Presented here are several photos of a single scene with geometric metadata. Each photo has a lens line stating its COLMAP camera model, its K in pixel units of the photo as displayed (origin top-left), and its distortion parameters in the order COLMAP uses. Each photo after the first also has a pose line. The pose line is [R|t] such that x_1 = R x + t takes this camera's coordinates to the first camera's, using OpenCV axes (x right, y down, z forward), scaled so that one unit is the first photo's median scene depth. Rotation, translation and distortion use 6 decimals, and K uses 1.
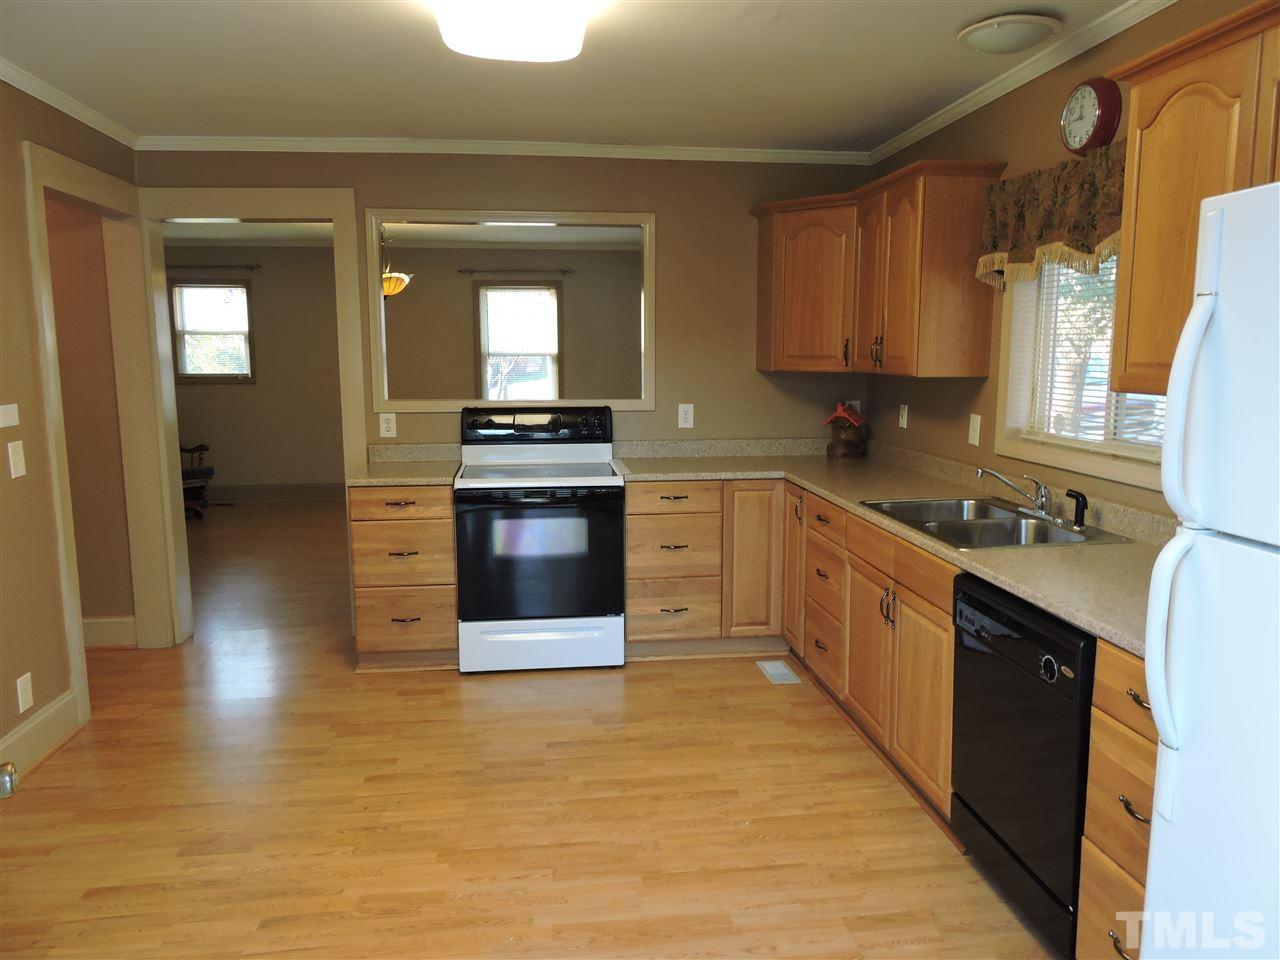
lens RADIAL K [[919.6, 0, 640.0], [0, 919.6, 480.0], [0, 0, 1]] dist [-0.000972, -0.005438]
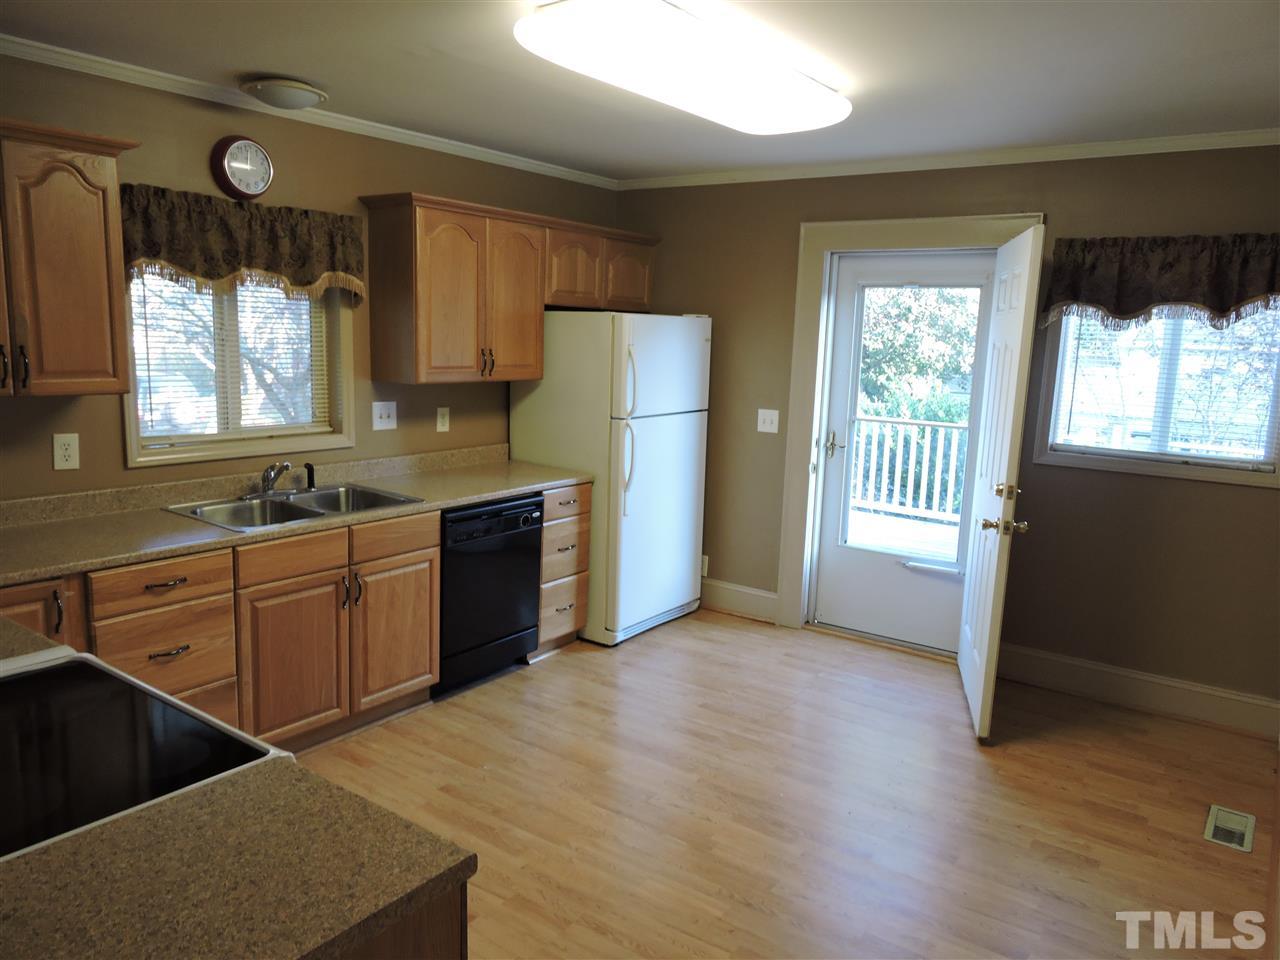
lens RADIAL K [[919.6, 0, 640.0], [0, 919.6, 480.0], [0, 0, 1]] dist [-0.000972, -0.005438]
pose [[-0.733557, -0.129259, 0.667223, -0.771352], [0.068506, 0.962684, 0.261814, -0.279145], [-0.676166, 0.237764, -0.697329, 1.600822]]
